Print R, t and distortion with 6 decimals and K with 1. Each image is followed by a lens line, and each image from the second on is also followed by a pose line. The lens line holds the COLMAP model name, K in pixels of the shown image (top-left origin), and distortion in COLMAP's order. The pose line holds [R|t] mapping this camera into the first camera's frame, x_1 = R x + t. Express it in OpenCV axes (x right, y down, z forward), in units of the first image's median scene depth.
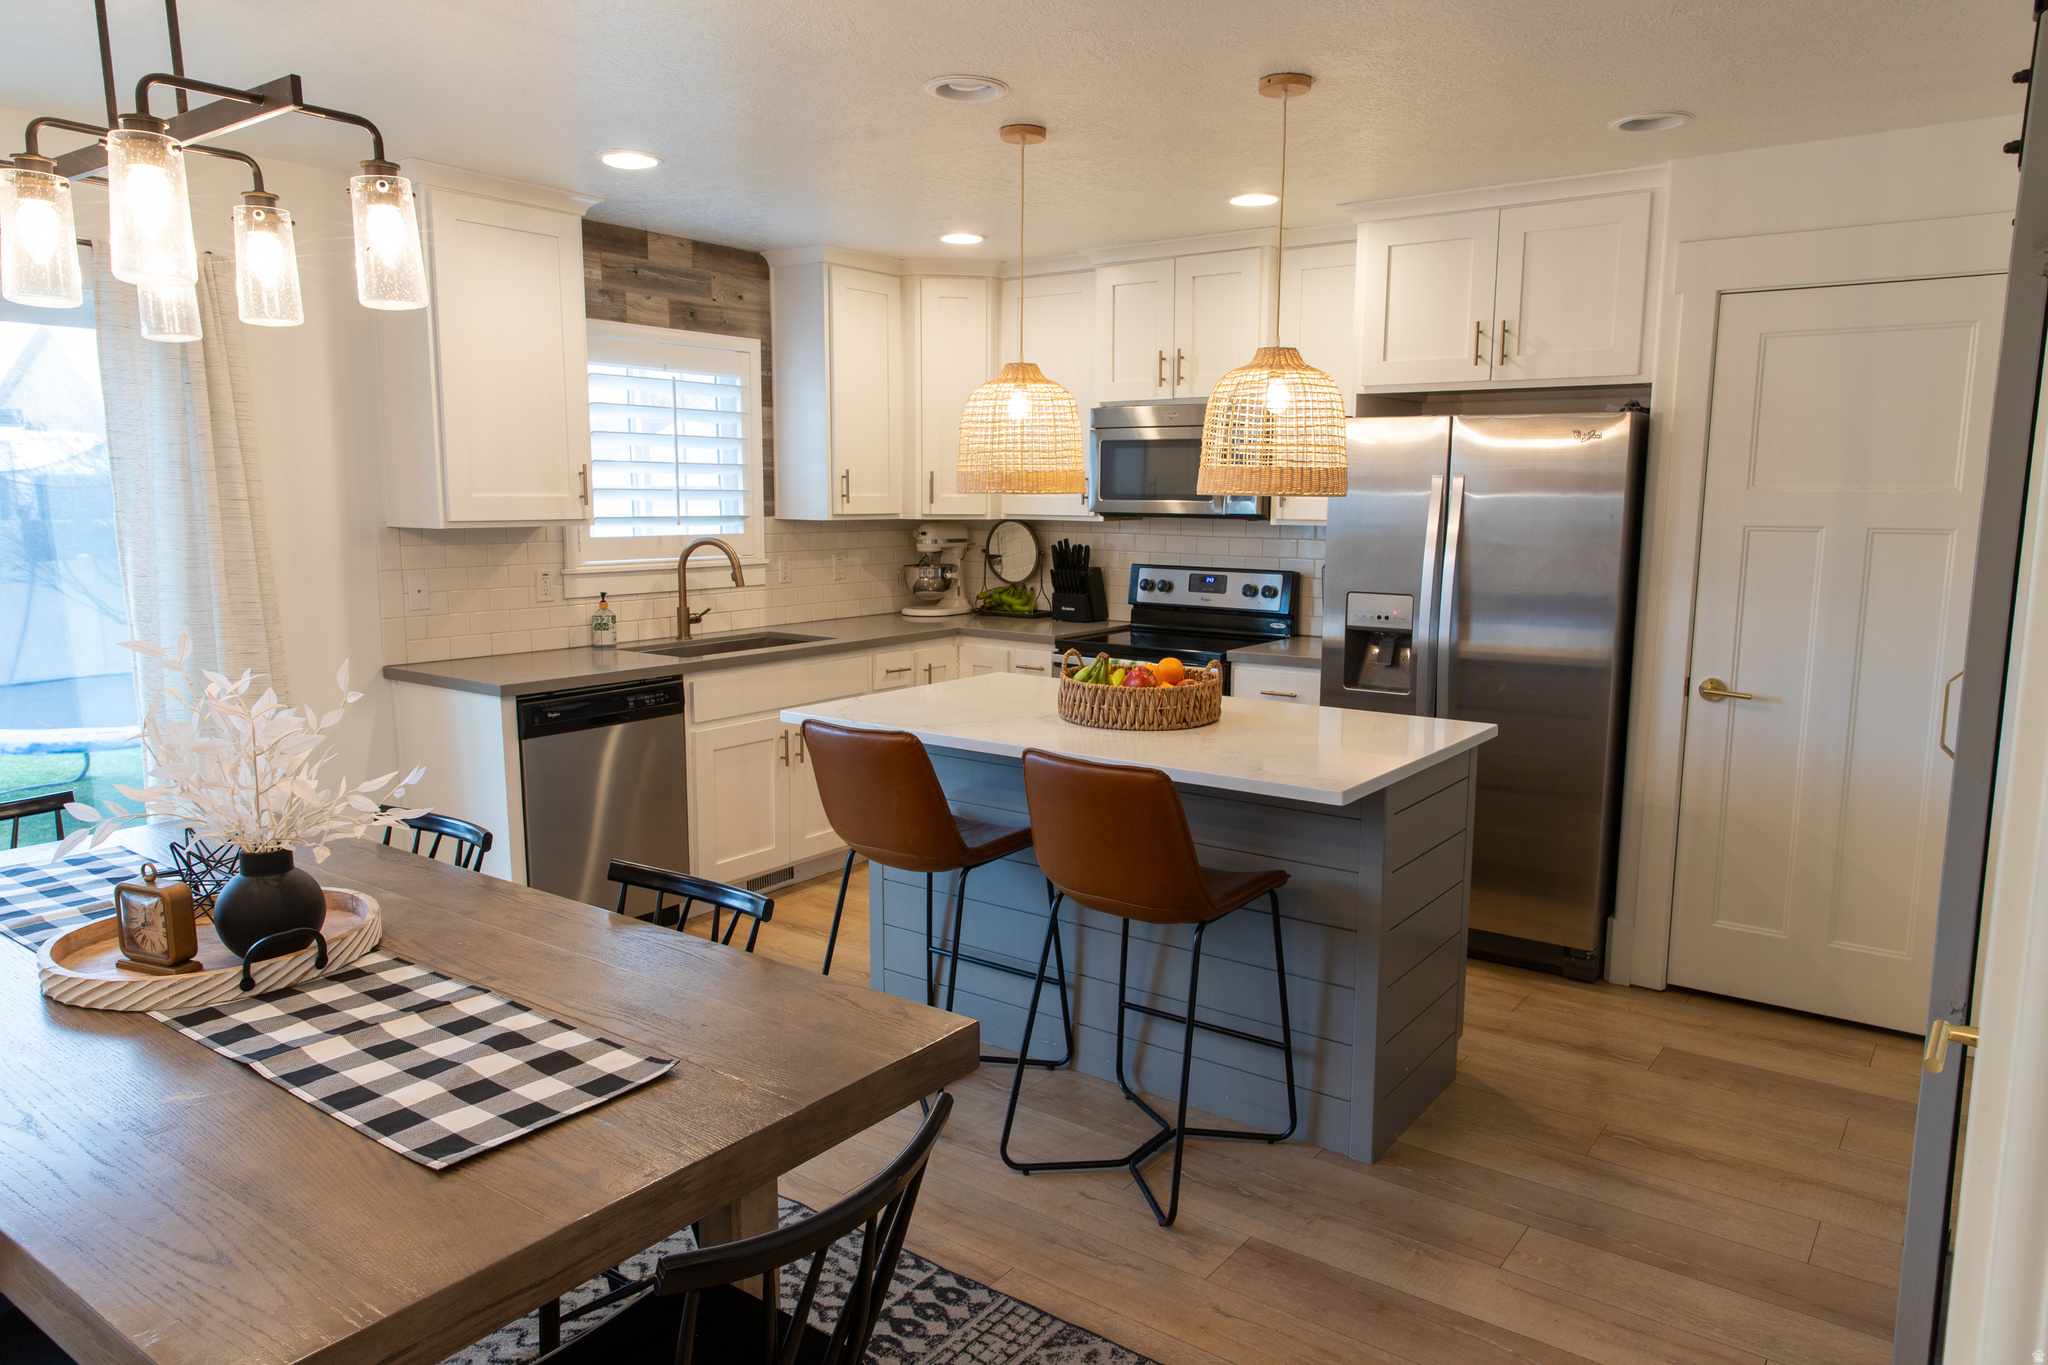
lens RADIAL K [[1345.3, 0, 1010.0], [0, 1345.3, 682.7], [0, 0, 1]] dist [0.006581, 0.002414]
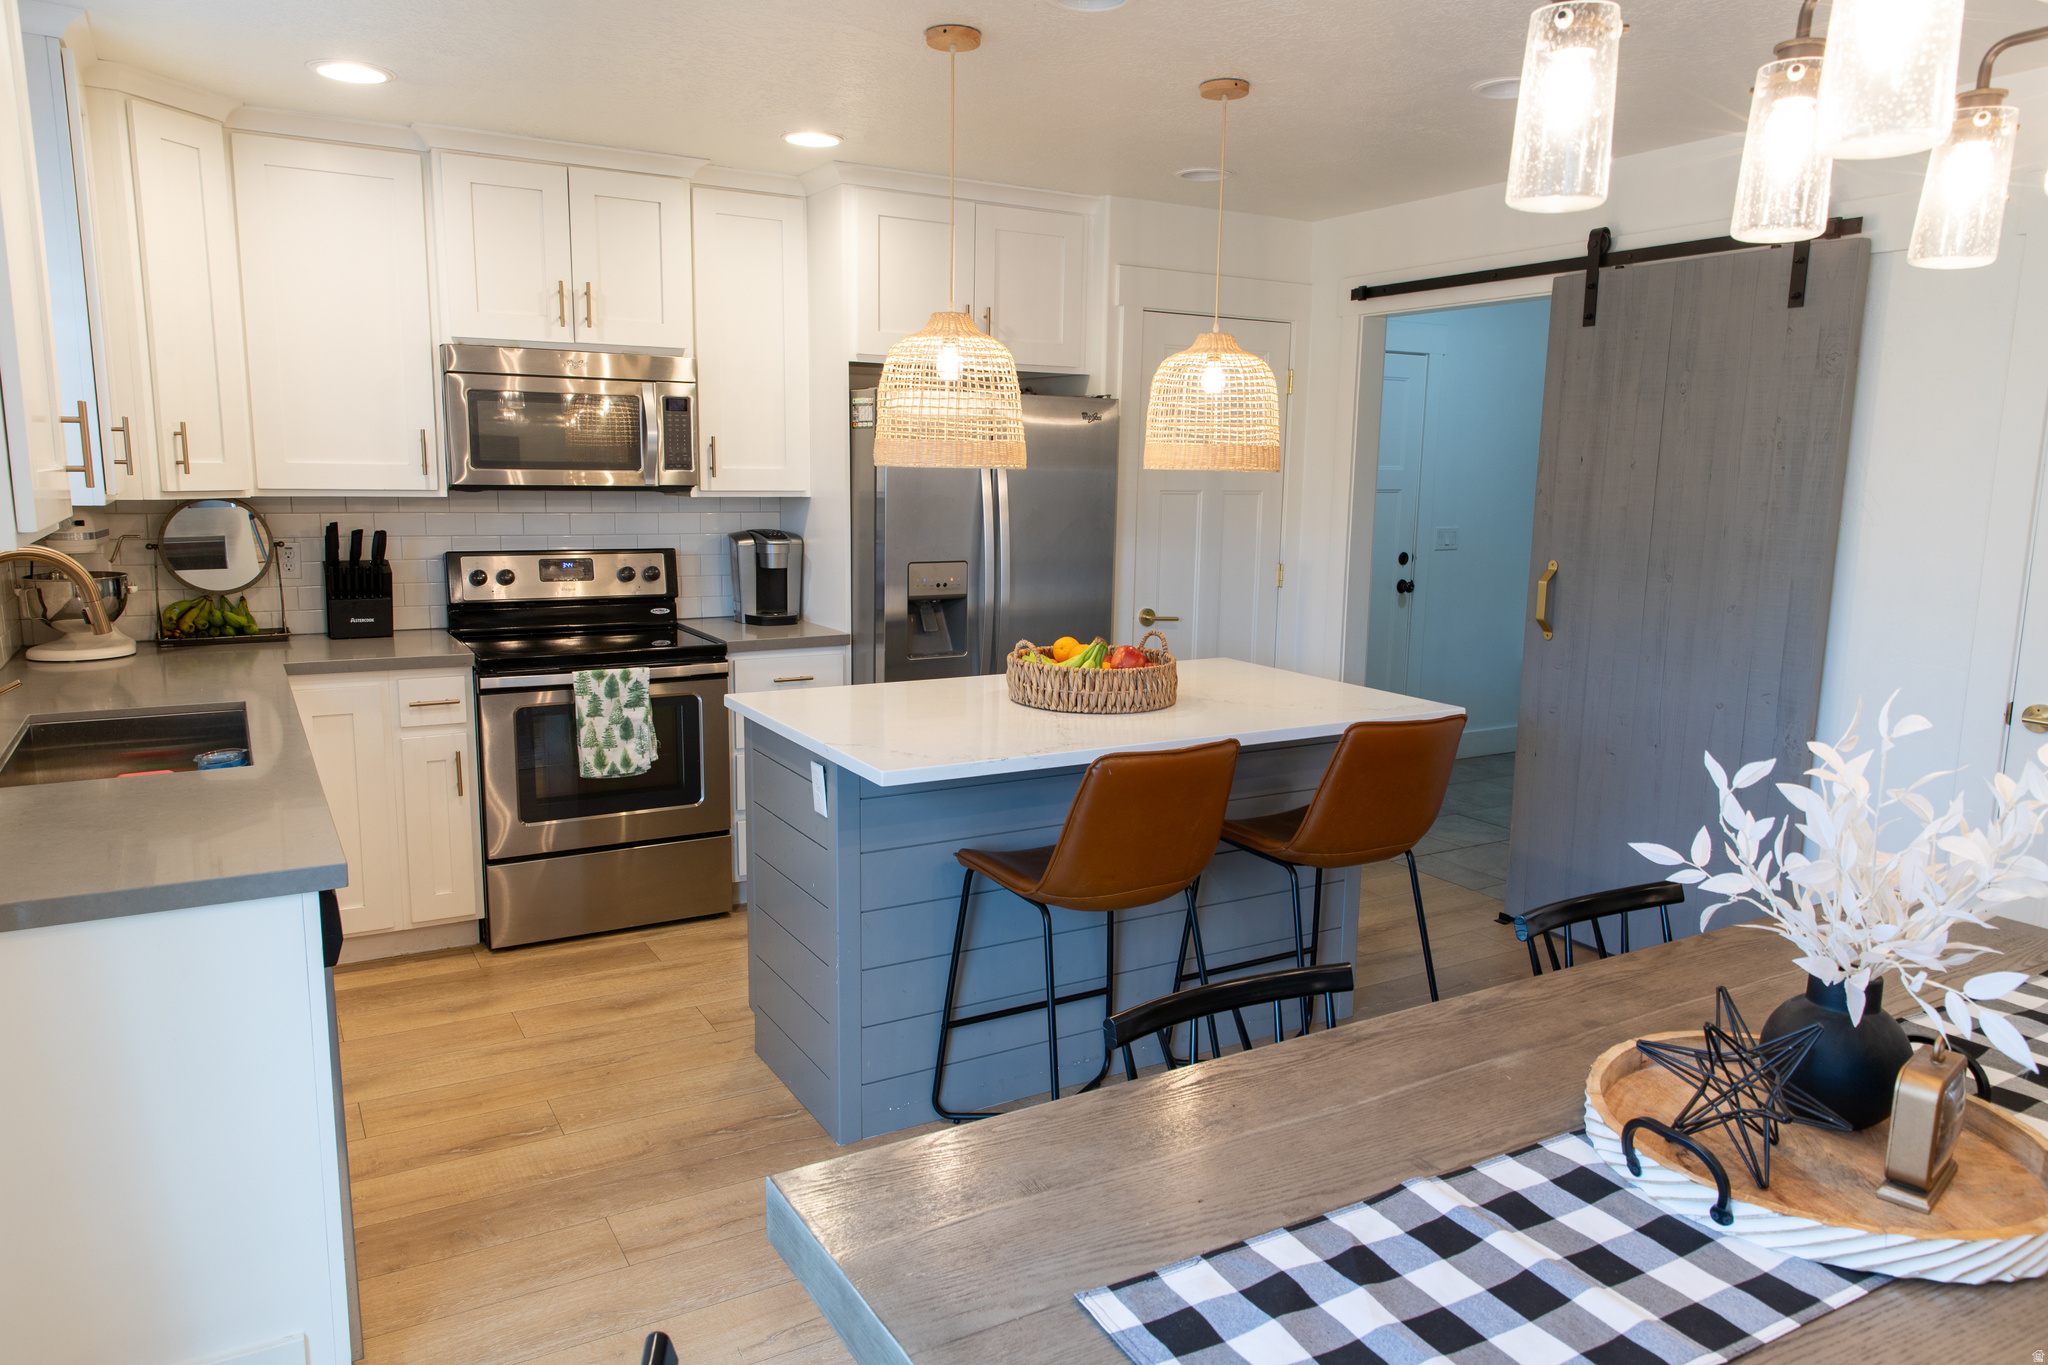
lens RADIAL K [[1345.3, 0, 1010.0], [0, 1345.3, 682.7], [0, 0, 1]] dist [0.006581, 0.002414]
pose [[0.393818, -0.148351, 0.907138, -0.550763], [0.118390, 0.986857, 0.109991, -0.069310], [-0.911532, 0.064080, 0.406205, 0.454707]]
